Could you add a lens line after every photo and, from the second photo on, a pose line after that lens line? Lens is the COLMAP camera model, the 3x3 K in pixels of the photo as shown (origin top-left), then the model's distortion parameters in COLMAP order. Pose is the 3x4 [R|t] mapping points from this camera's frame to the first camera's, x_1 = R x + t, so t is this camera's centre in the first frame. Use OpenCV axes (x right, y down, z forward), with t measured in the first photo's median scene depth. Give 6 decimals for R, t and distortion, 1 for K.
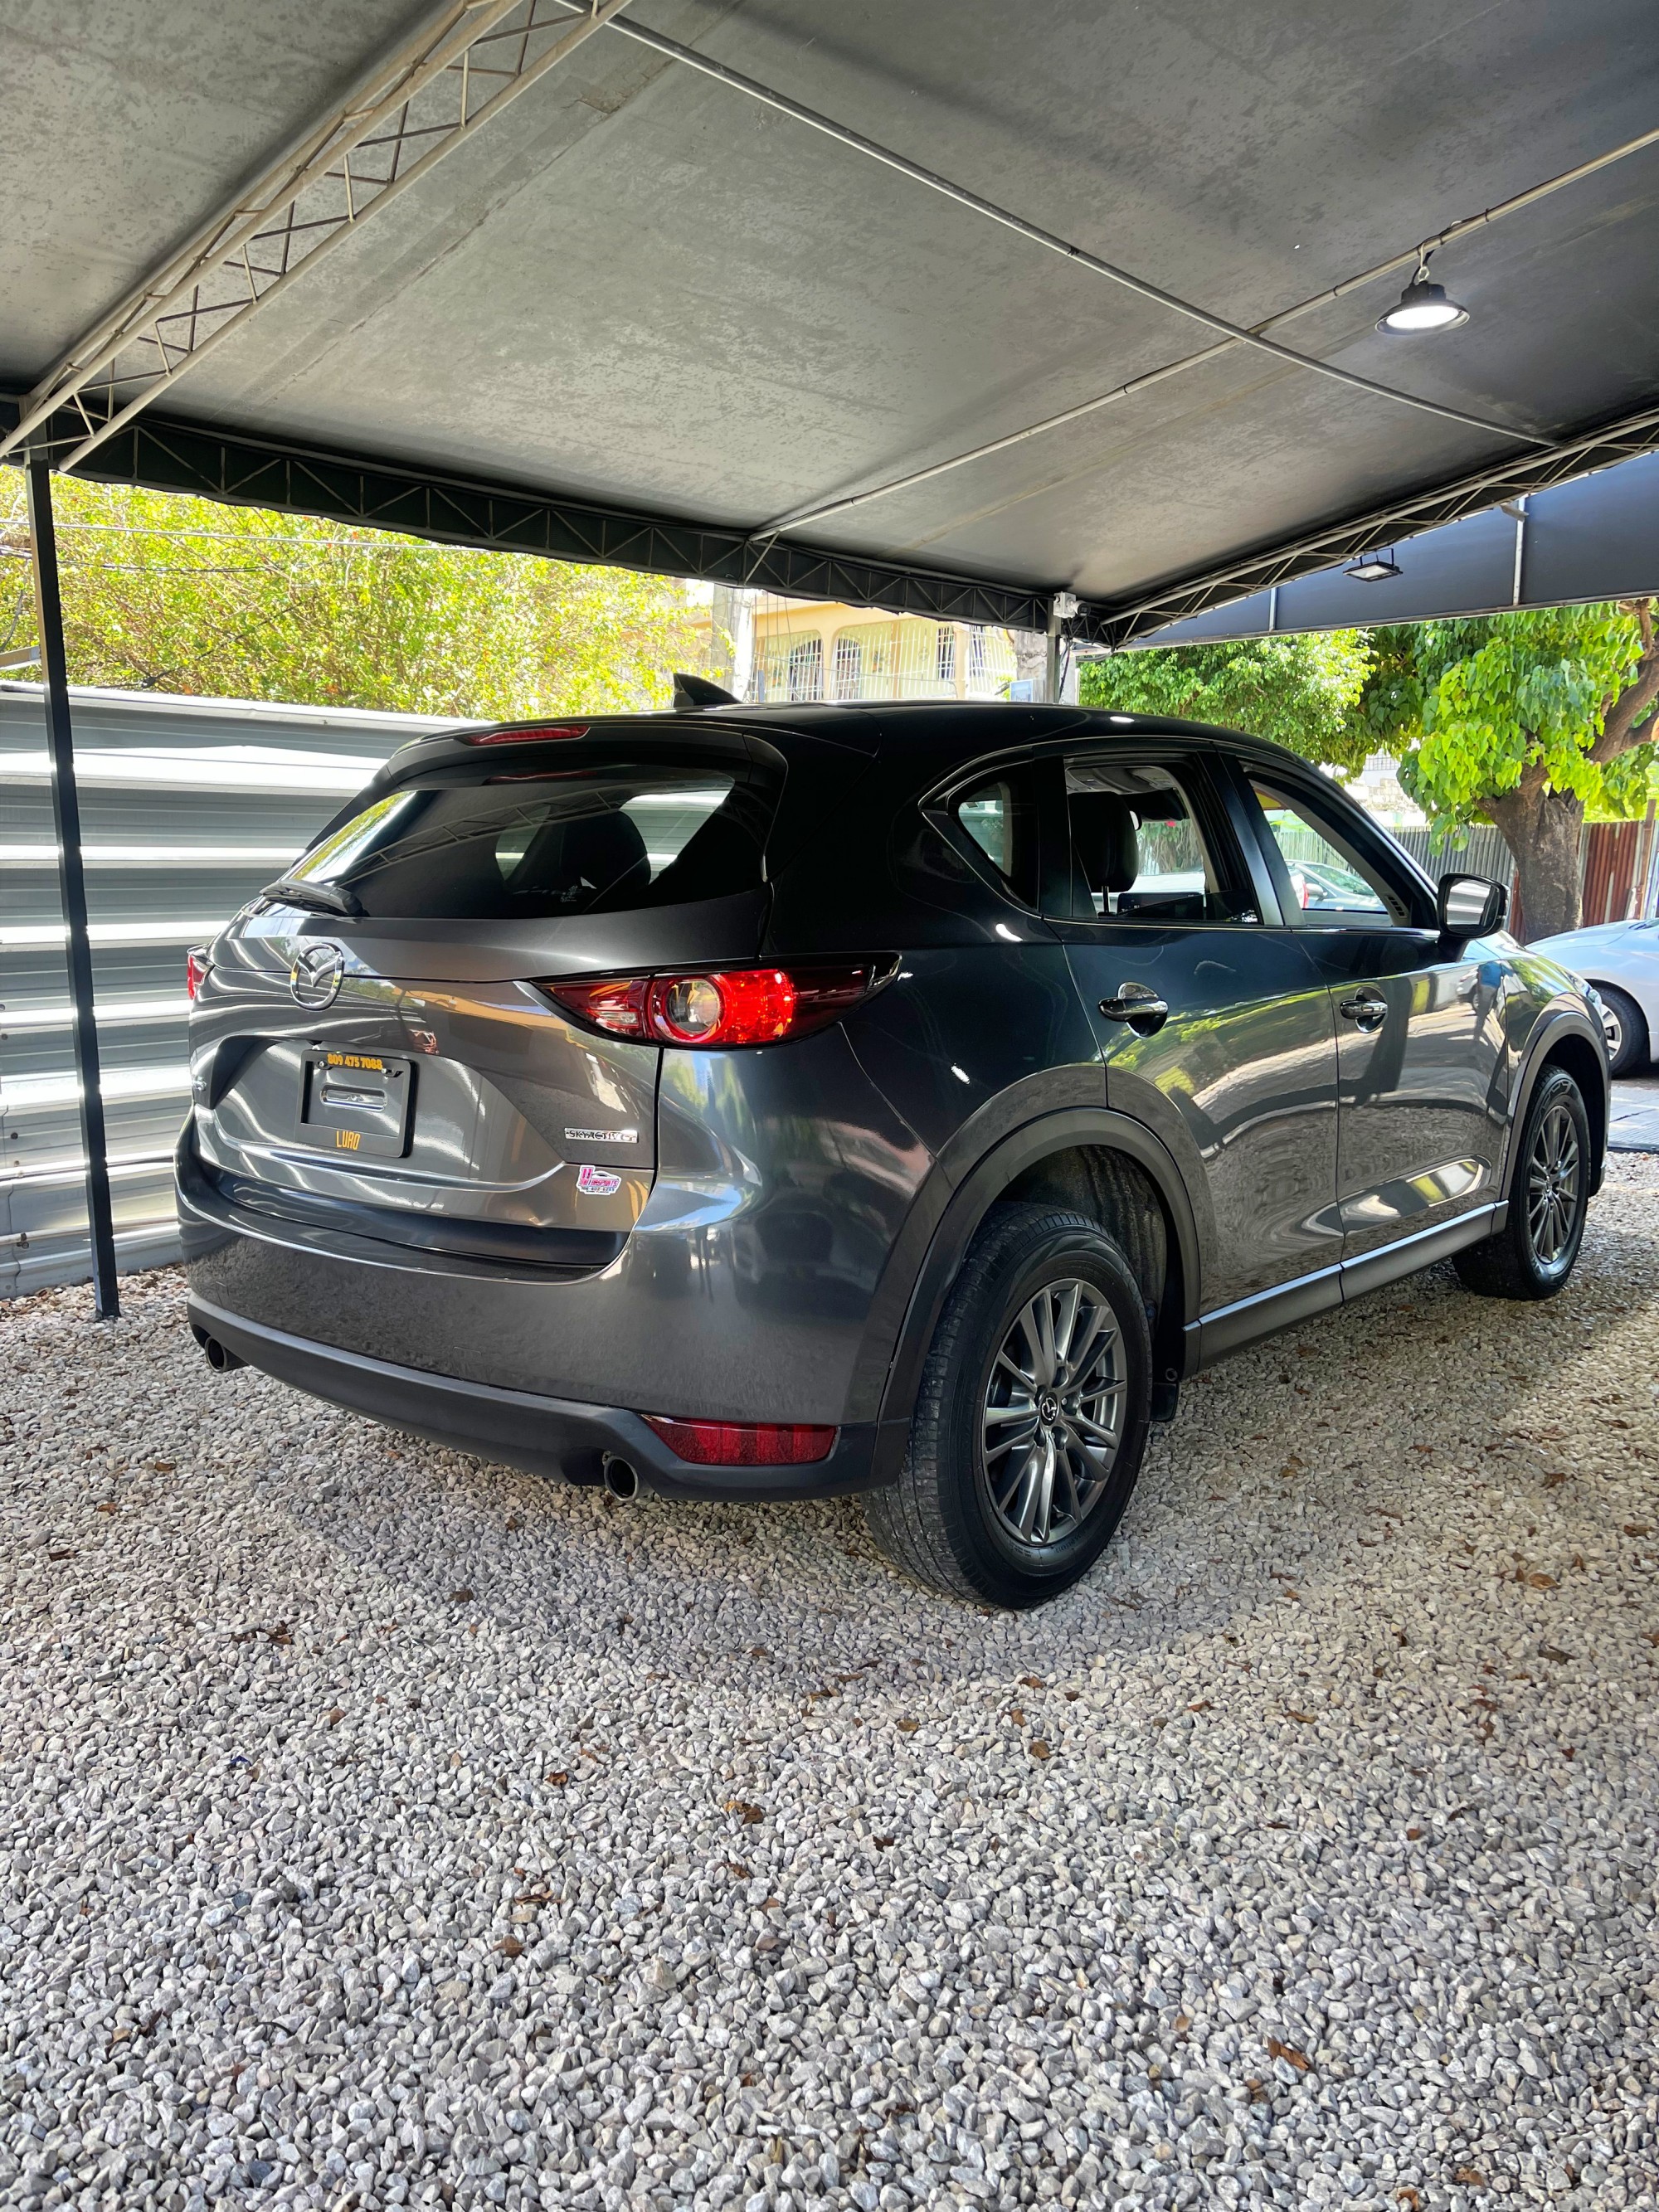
lens RADIAL K [[1628.3, 0, 829.5], [0, 1628.3, 1106.0], [0, 0, 1]] dist [0.012702, 0.000806]
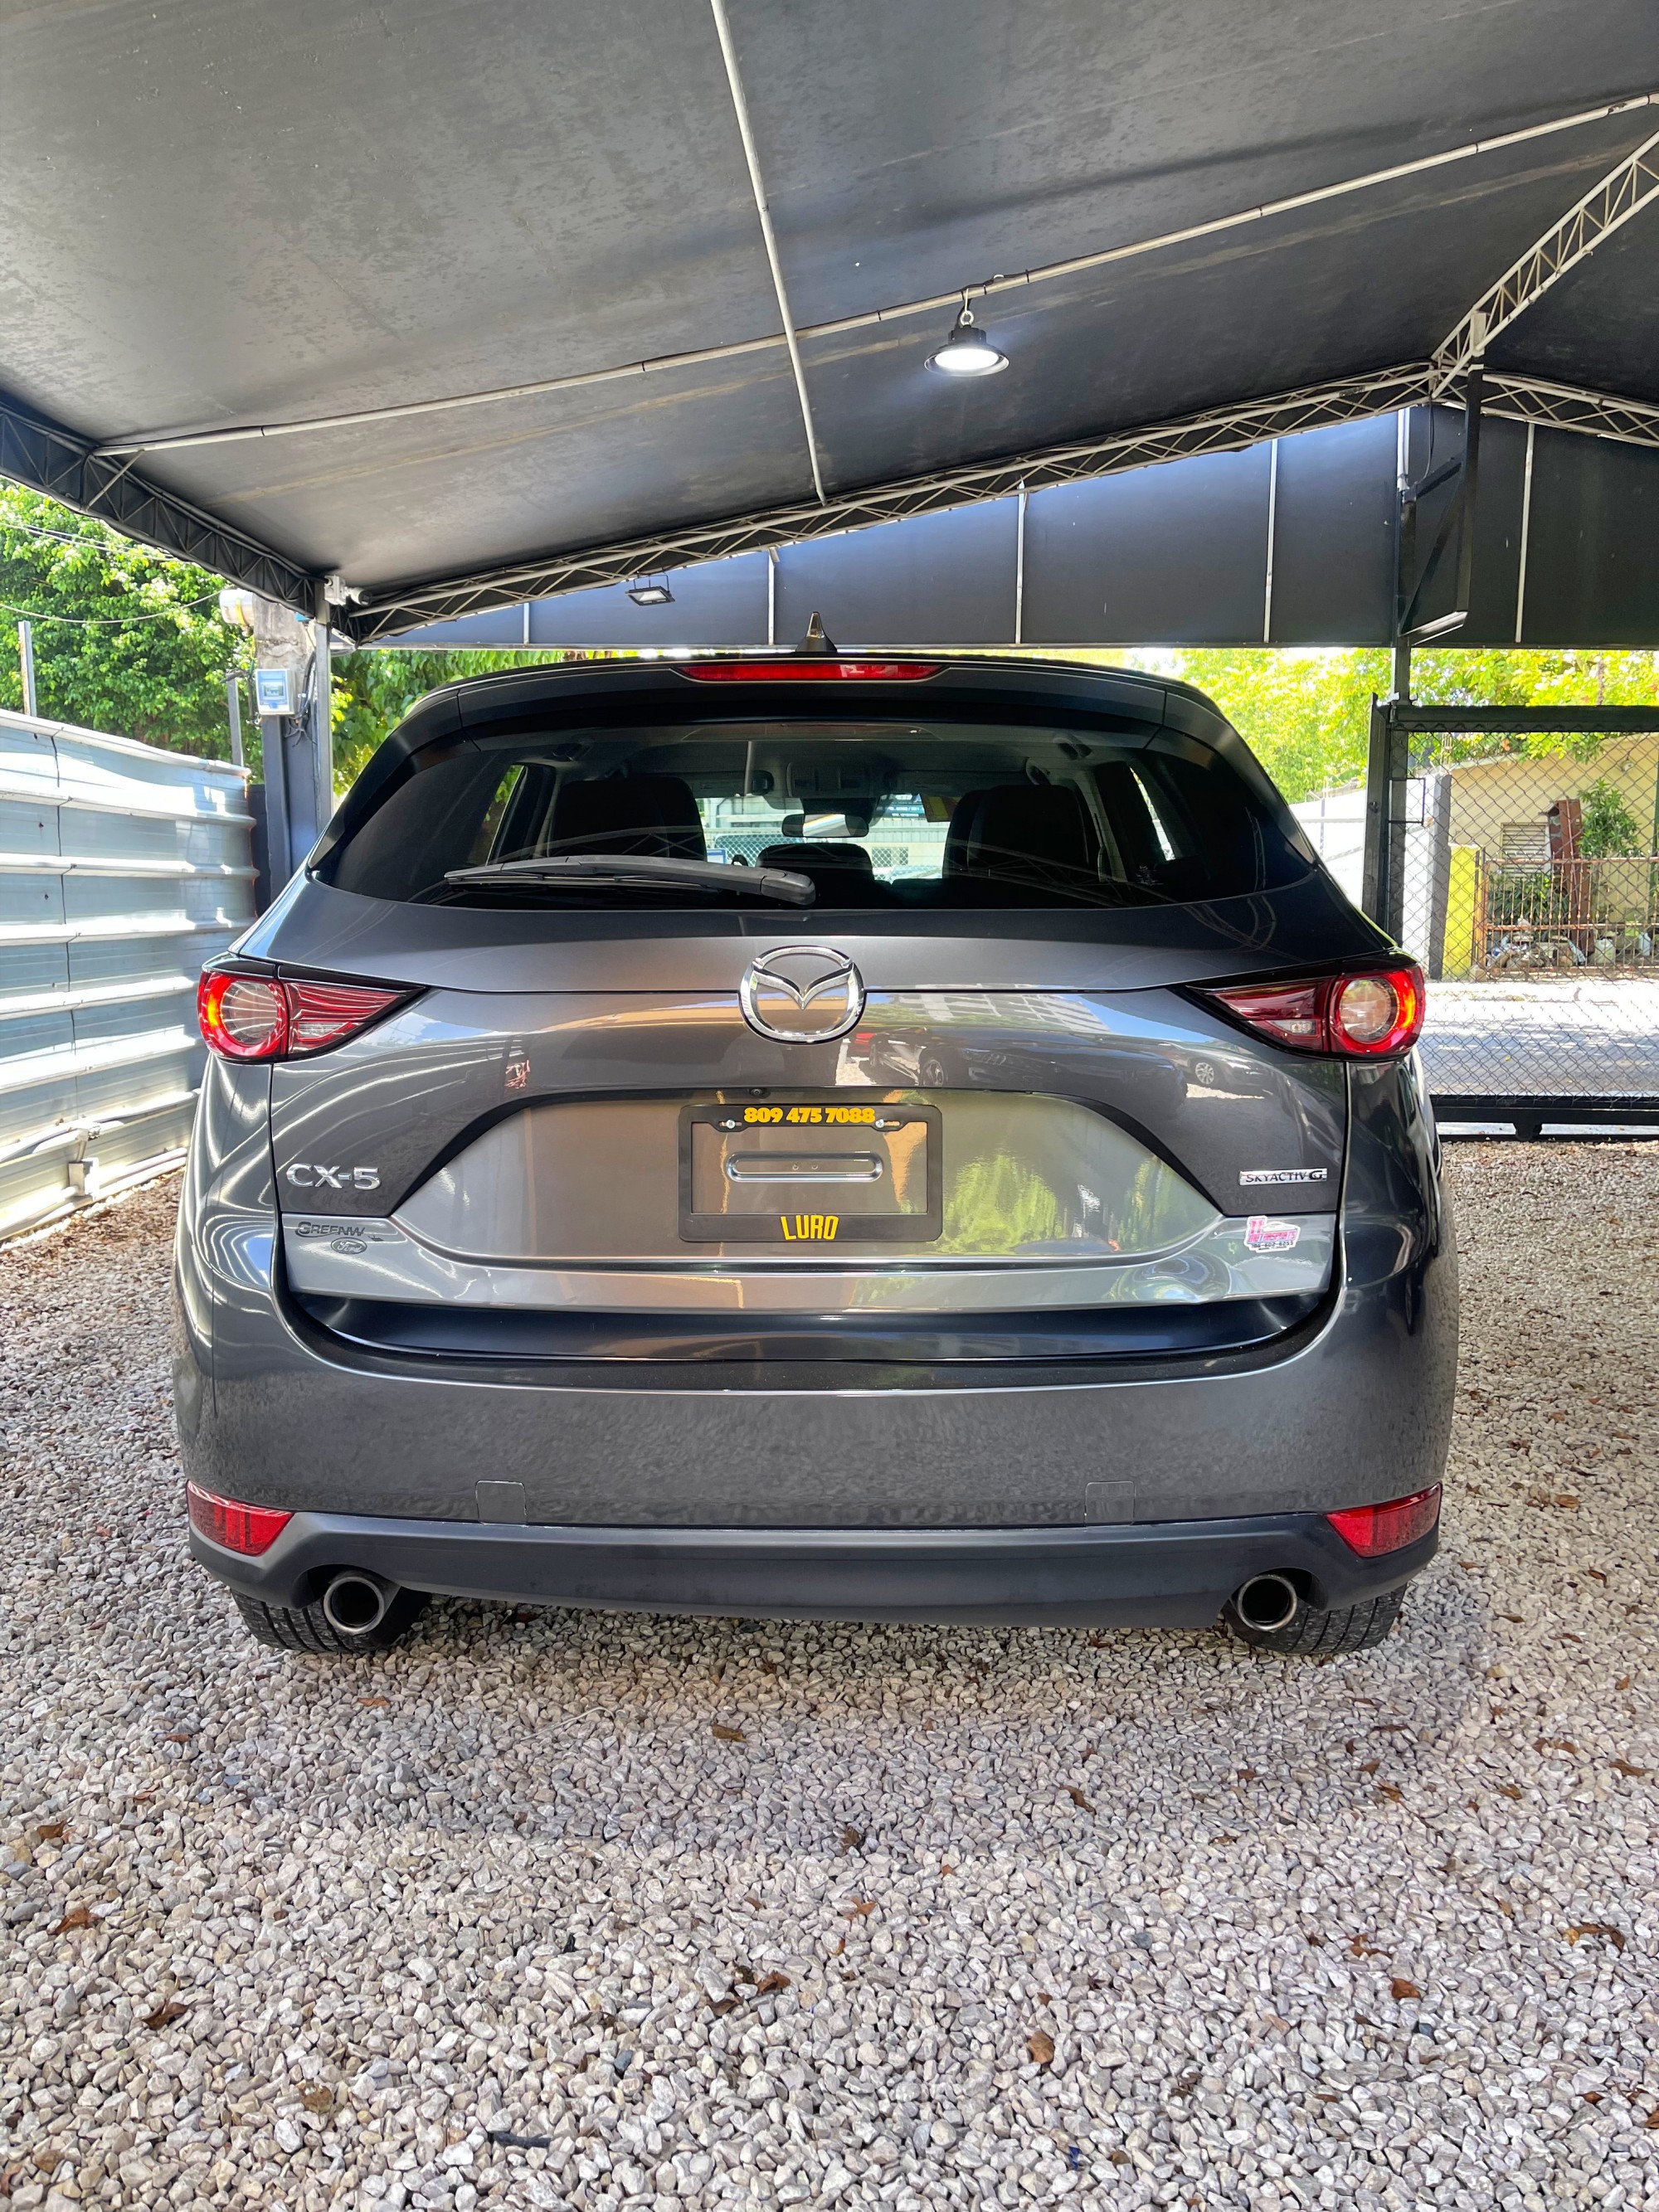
lens RADIAL K [[1665.6, 0, 829.5], [0, 1665.6, 1106.0], [0, 0, 1]] dist [0.006002, -0.001820]
pose [[0.787731, -0.063956, 0.612691, -0.231521], [0.077506, 0.996982, 0.004422, -0.010515], [-0.611124, 0.044004, 0.790310, 0.137810]]
